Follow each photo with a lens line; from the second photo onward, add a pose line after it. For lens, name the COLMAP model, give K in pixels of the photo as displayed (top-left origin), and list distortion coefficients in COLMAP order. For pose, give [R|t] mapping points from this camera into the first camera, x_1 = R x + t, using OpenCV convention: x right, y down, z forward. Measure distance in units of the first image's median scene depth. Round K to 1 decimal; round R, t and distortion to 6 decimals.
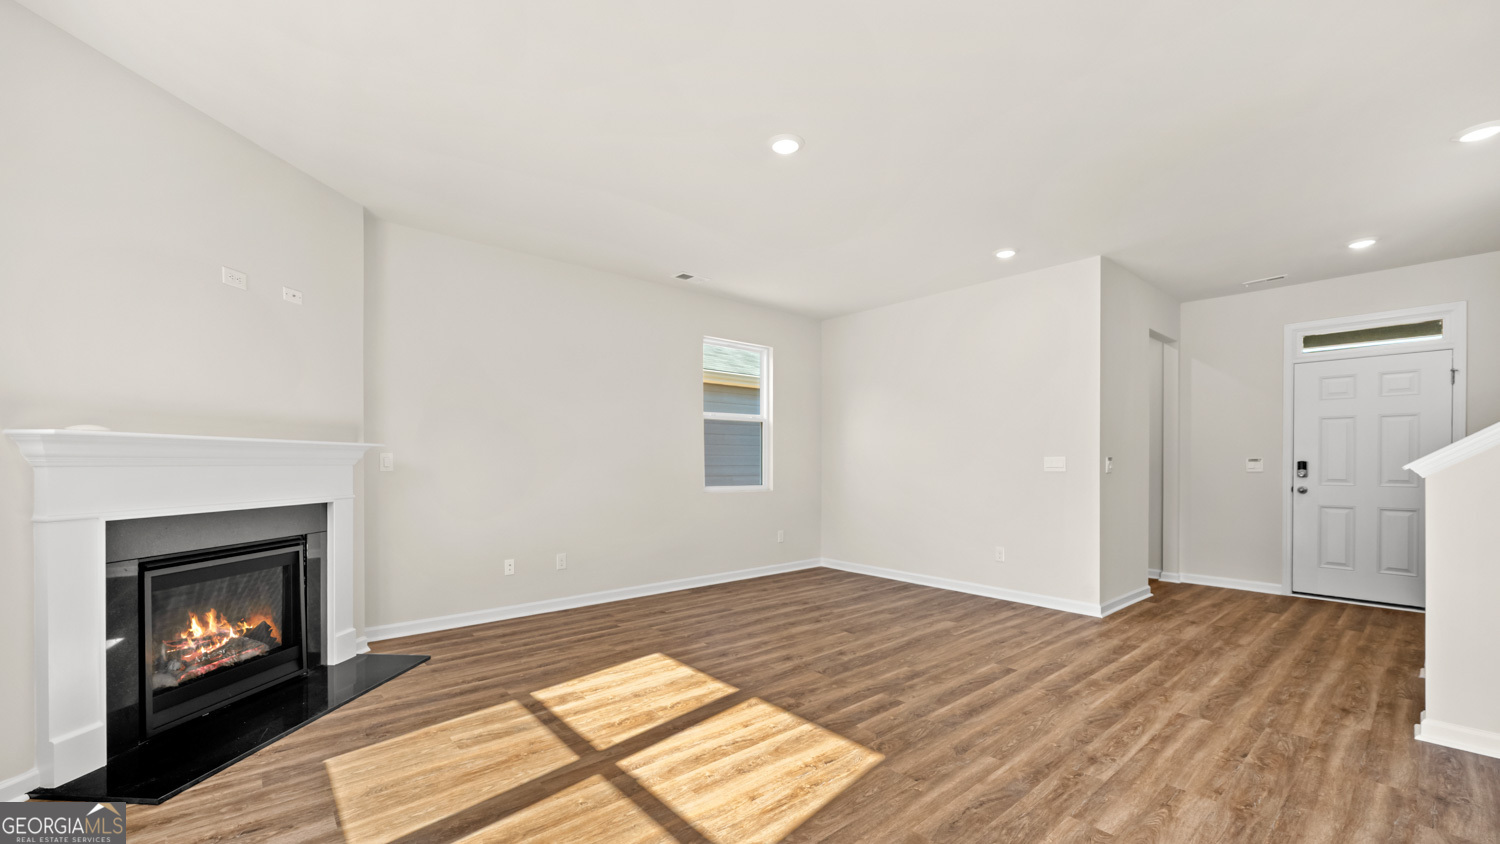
lens RADIAL K [[594.7, 0, 752.3], [0, 594.7, 467.7], [0, 0, 1]] dist [-0.002619, -0.000379]
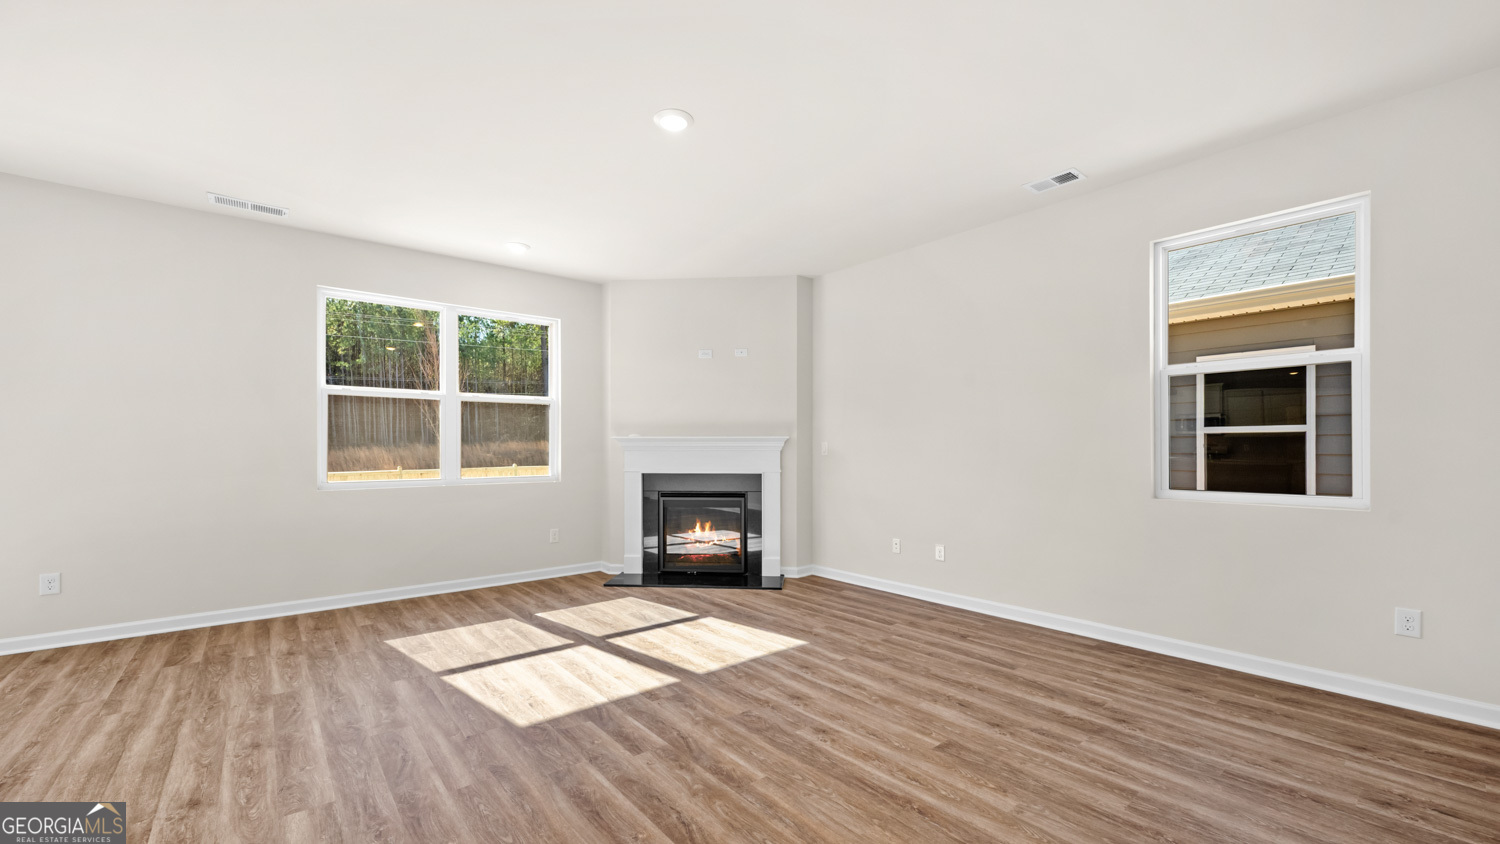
lens RADIAL K [[601.0, 0, 761.6], [0, 601.0, 446.7], [0, 0, 1]] dist [-0.001655, -0.000327]
pose [[-0.020026, -0.005085, -0.999787, 0.957134], [-0.006969, 0.999963, -0.004947, -0.006944], [0.999775, 0.006869, -0.020061, 1.081999]]
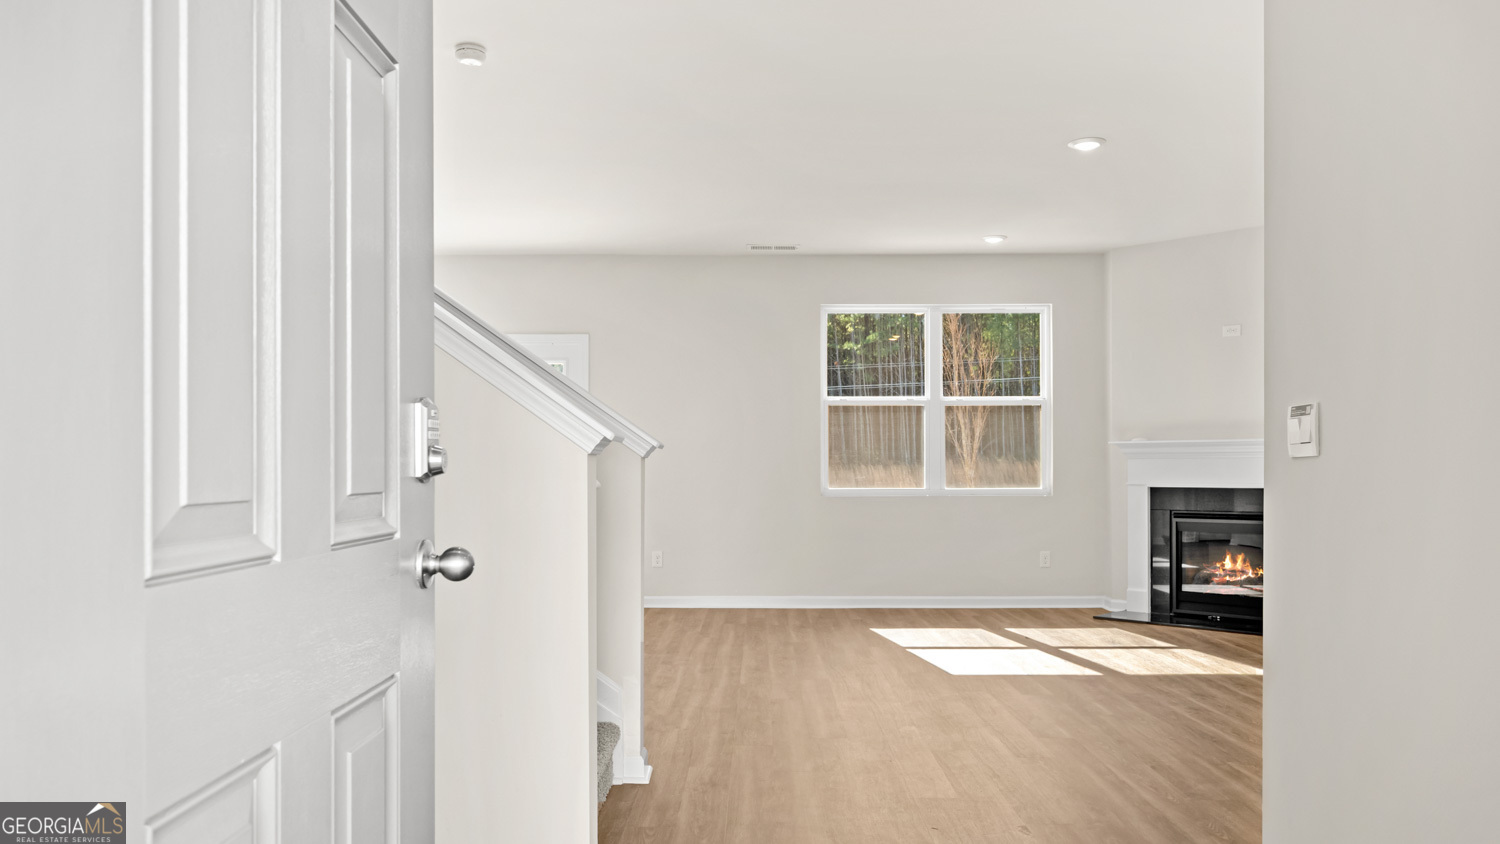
lens RADIAL K [[1148.7, 0, 750.0], [0, 1148.7, 422.0], [0, 0, 1]] dist [-0.002969, -0.000552]
pose [[-0.660327, -0.034231, -0.750198, 1.820147], [-0.007772, 0.999219, -0.038752, 0.023370], [0.750938, -0.019758, -0.660077, 1.758497]]
